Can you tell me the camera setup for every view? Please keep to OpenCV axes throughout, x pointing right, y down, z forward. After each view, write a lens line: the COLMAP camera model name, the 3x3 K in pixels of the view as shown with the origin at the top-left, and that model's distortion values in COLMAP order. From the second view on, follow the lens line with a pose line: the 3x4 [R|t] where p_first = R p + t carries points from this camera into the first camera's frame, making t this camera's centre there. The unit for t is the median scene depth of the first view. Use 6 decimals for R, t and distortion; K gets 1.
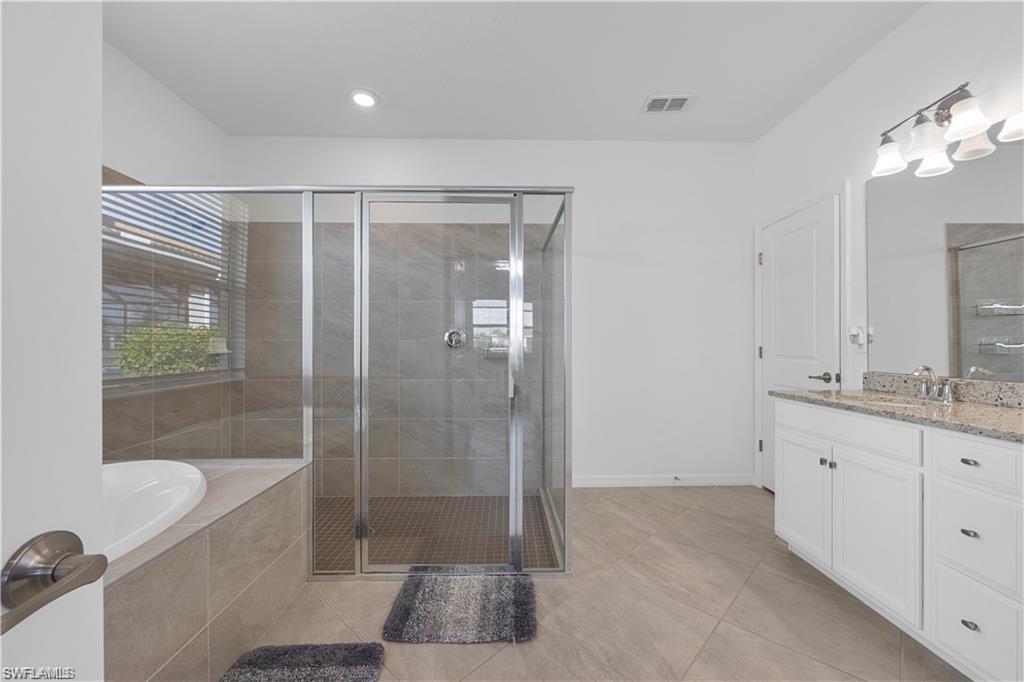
lens RADIAL K [[411.8, 0, 515.2], [0, 411.8, 343.3], [0, 0, 1]] dist [-0.006546, -0.000231]
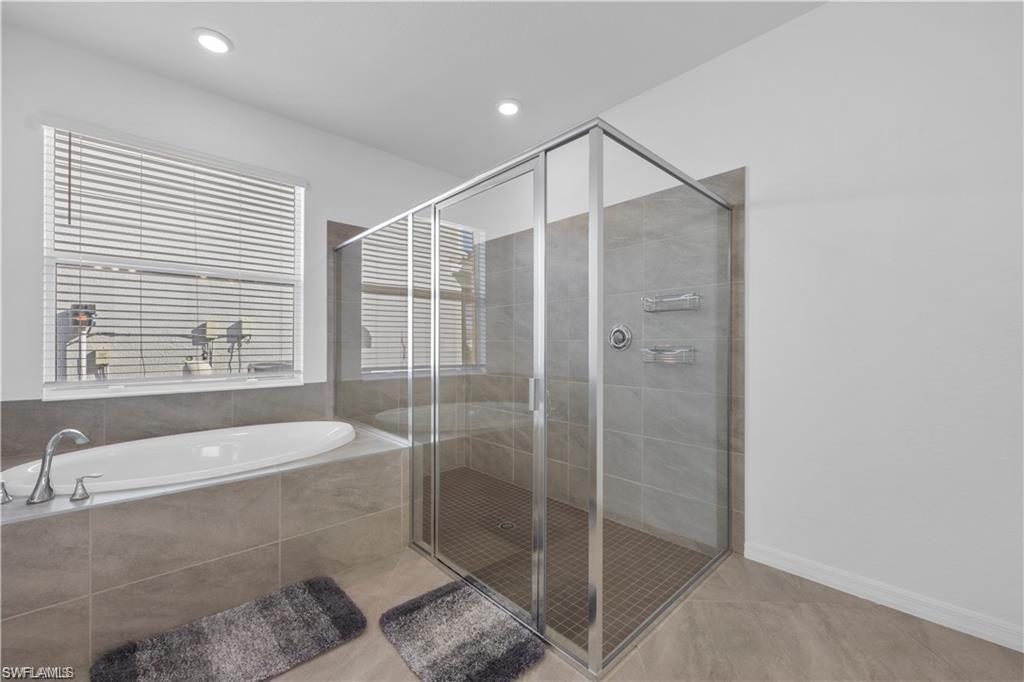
lens RADIAL K [[411.8, 0, 512.8], [0, 411.8, 342.3], [0, 0, 1]] dist [-0.006546, -0.000231]
pose [[0.655823, -0.002918, -0.754909, 0.633461], [0.002049, 0.999996, -0.002085, -0.001649], [0.754912, -0.000180, 0.655826, 0.493344]]
